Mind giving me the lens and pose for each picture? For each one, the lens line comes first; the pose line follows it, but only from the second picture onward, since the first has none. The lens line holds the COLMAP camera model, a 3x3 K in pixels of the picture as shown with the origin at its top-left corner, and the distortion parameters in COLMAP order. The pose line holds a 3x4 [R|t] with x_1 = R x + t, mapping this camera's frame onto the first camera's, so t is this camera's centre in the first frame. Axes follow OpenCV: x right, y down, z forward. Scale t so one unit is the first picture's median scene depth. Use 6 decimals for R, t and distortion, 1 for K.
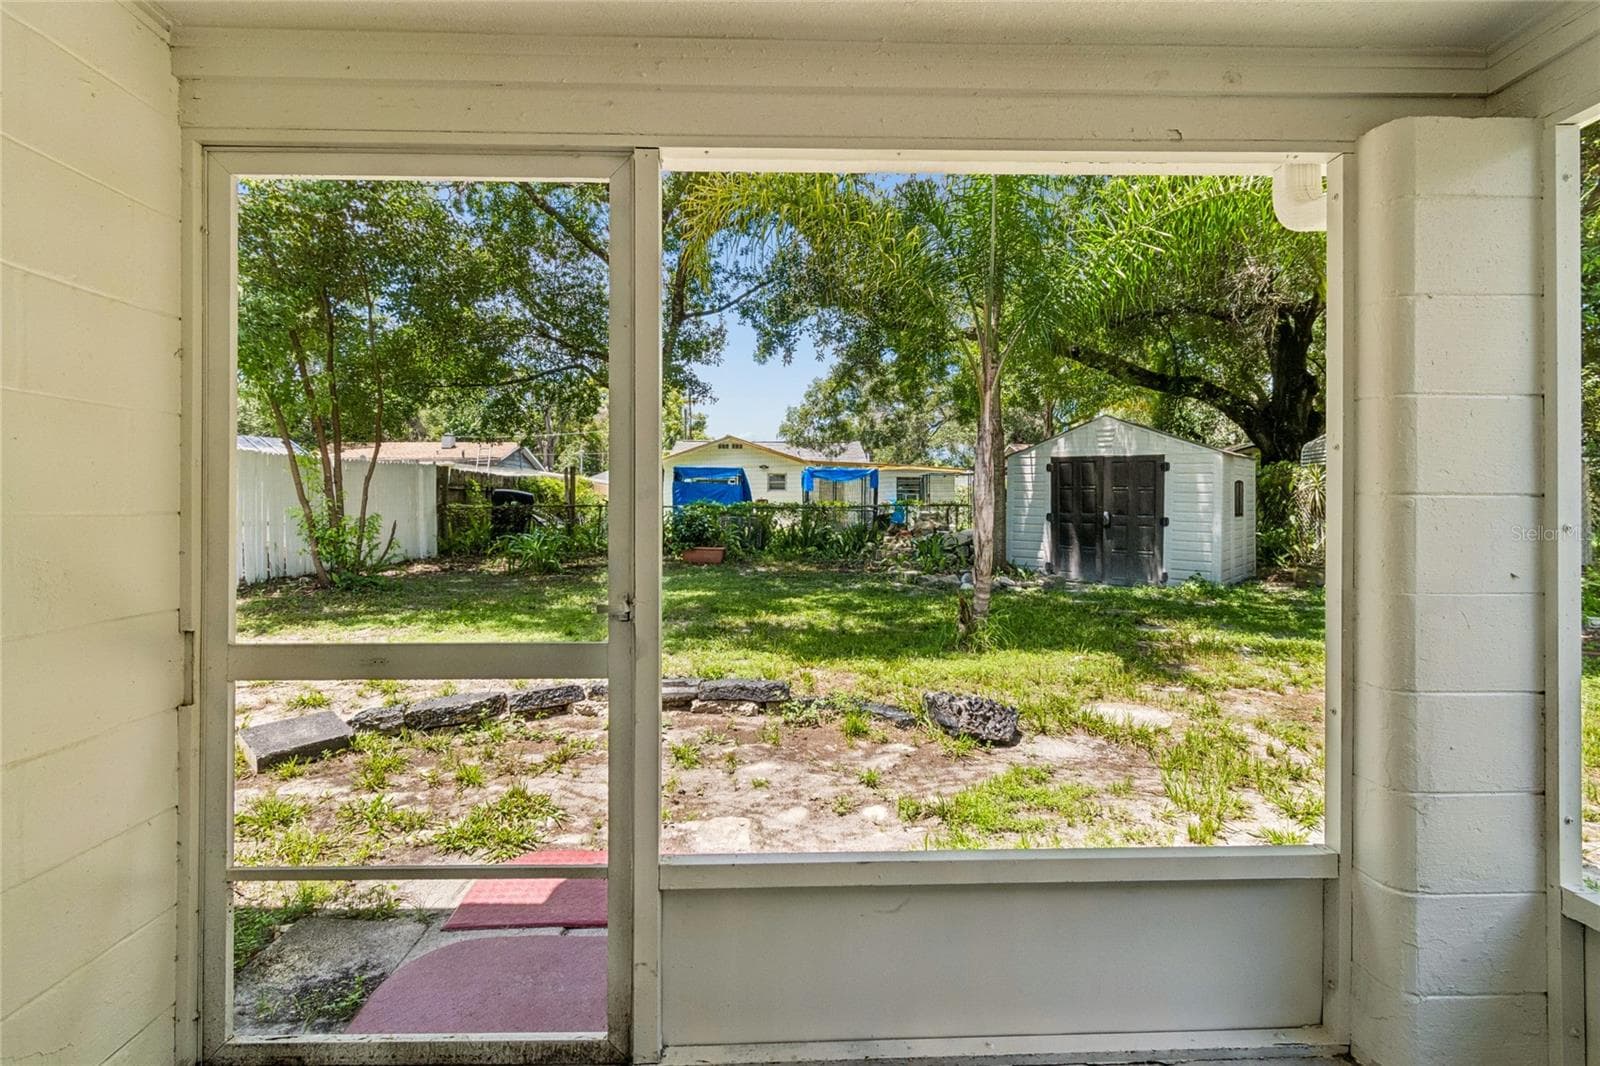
lens RADIAL K [[724.4, 0, 800.4], [0, 724.4, 499.9], [0, 0, 1]] dist [0.001797, -0.000136]
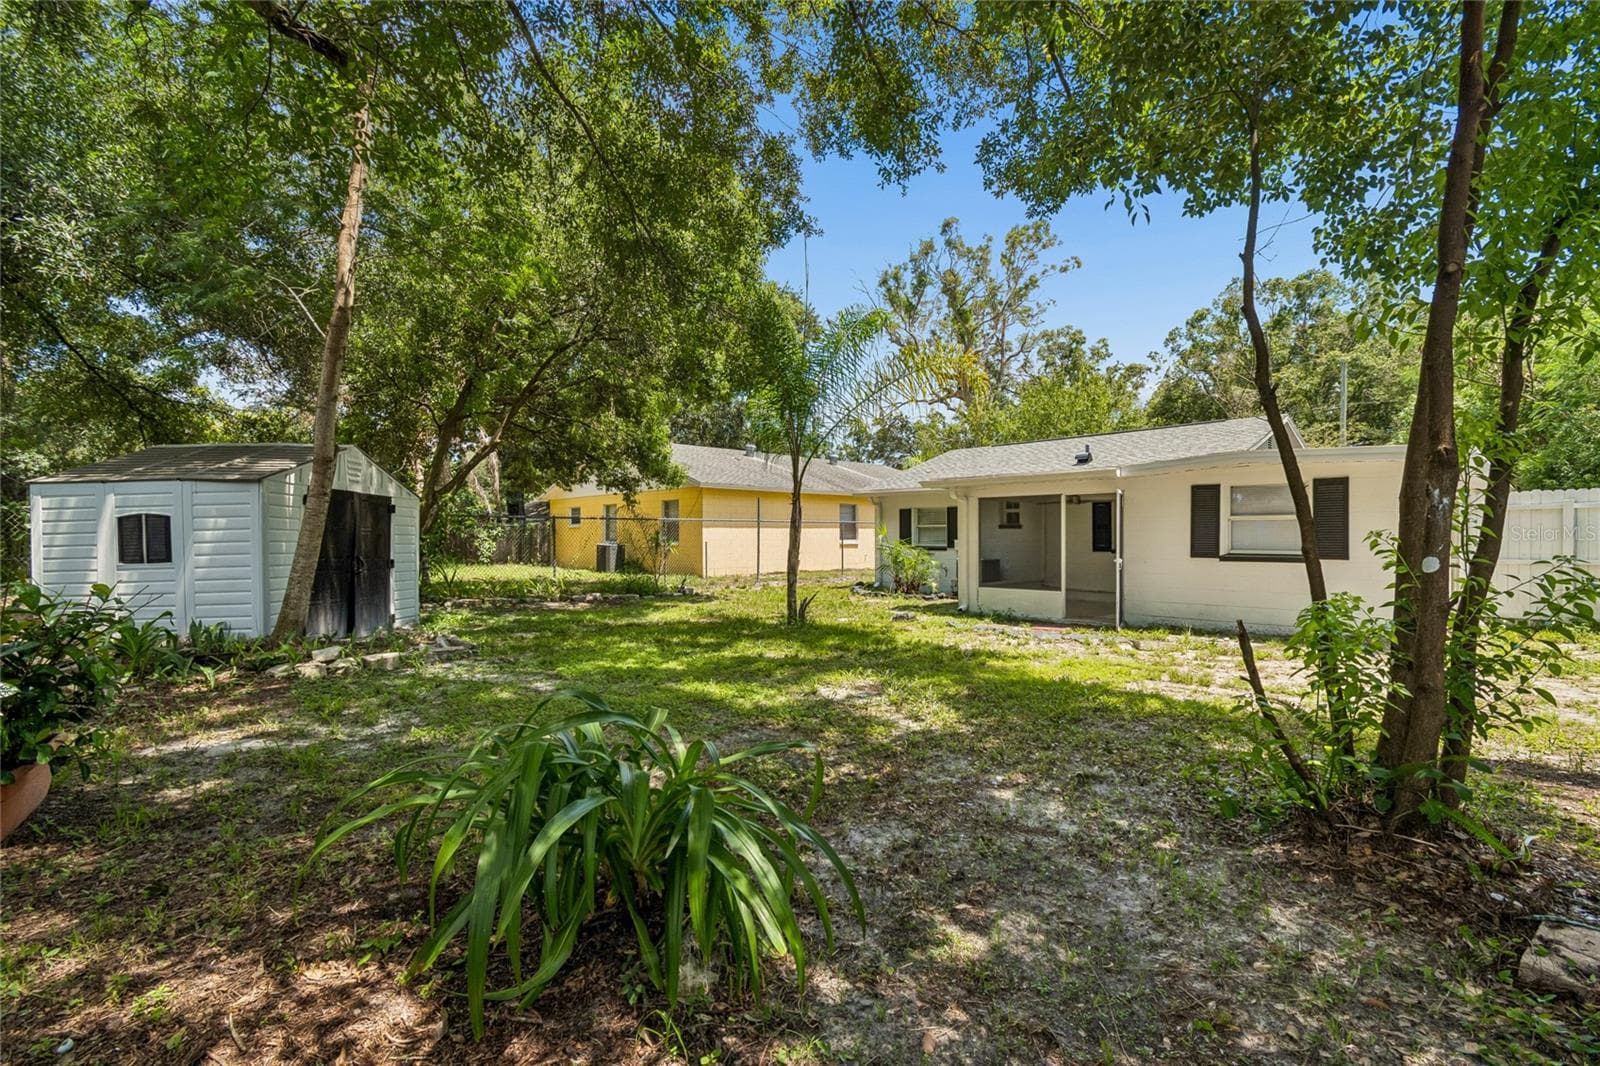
lens RADIAL K [[724.4, 0, 802.4], [0, 724.4, 533.0], [0, 0, 1]] dist [0.001797, -0.000136]
pose [[-0.667820, 0.003922, 0.744313, -0.756345], [-0.000816, 0.999982, -0.006001, -0.007283], [-0.744322, -0.004615, -0.667804, 1.488957]]
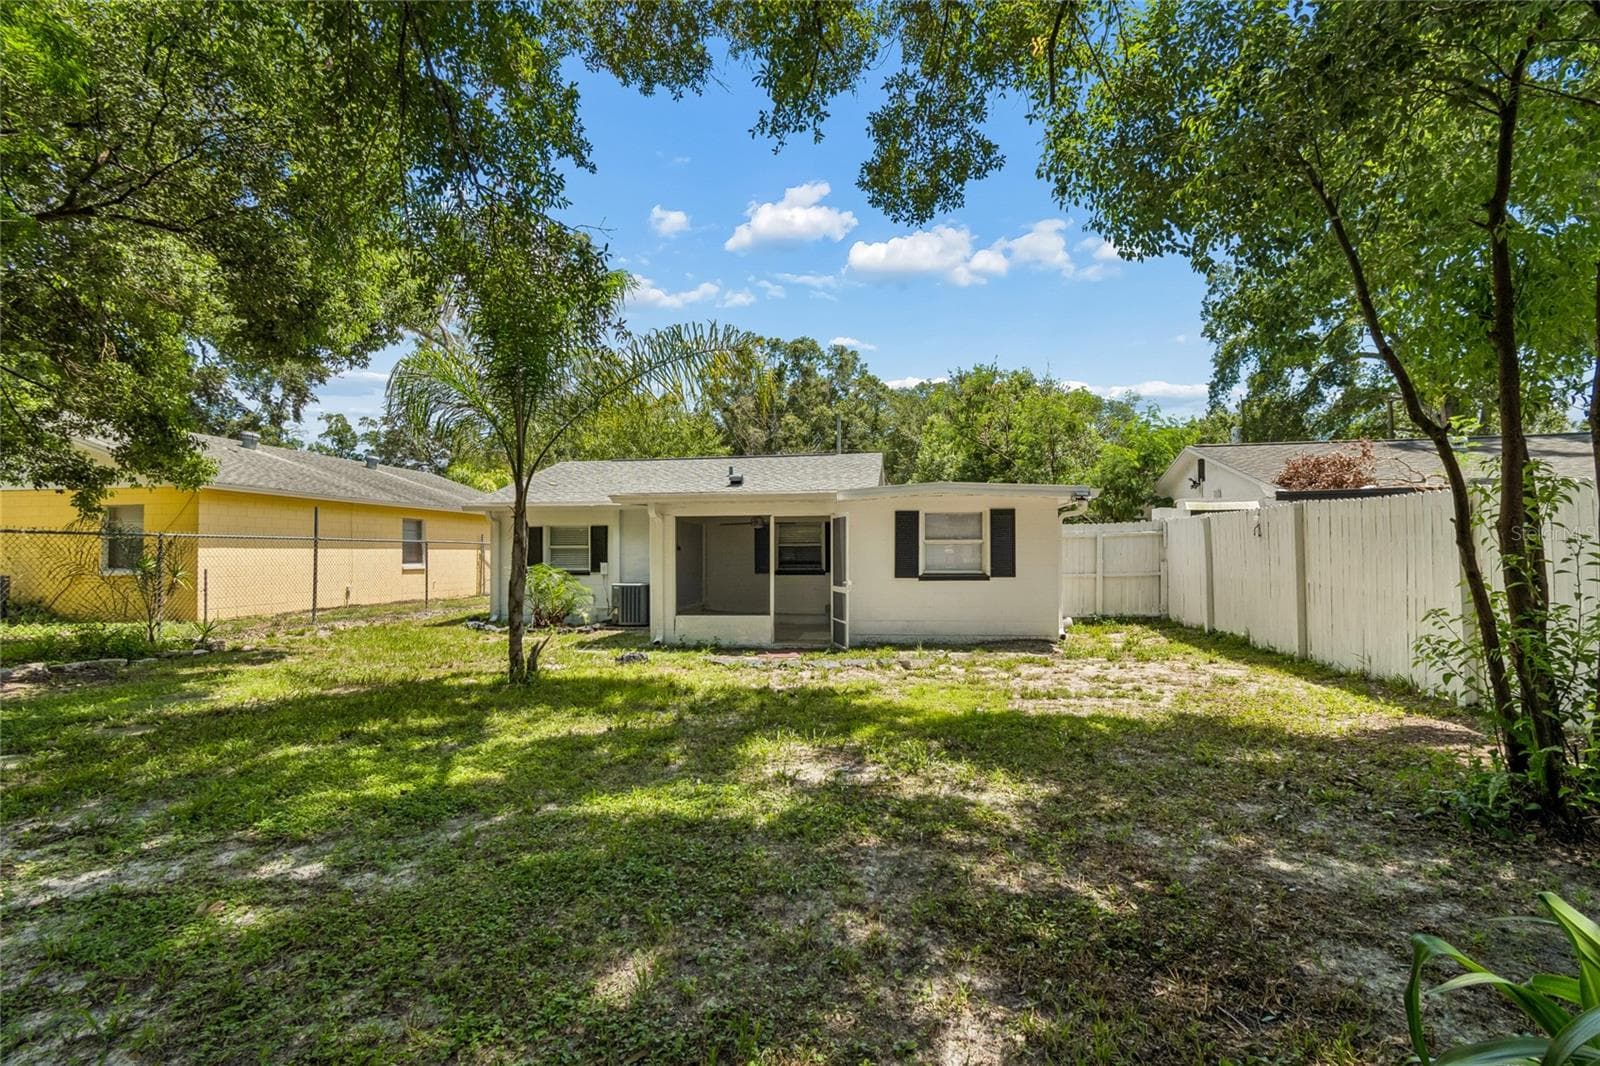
lens RADIAL K [[724.4, 0, 804.8], [0, 724.4, 537.2], [0, 0, 1]] dist [0.001797, -0.000136]
pose [[-0.987822, 0.010196, 0.155257, -0.332252], [0.006322, 0.999657, -0.025421, -0.014959], [-0.155463, -0.024130, -0.987547, 1.521963]]
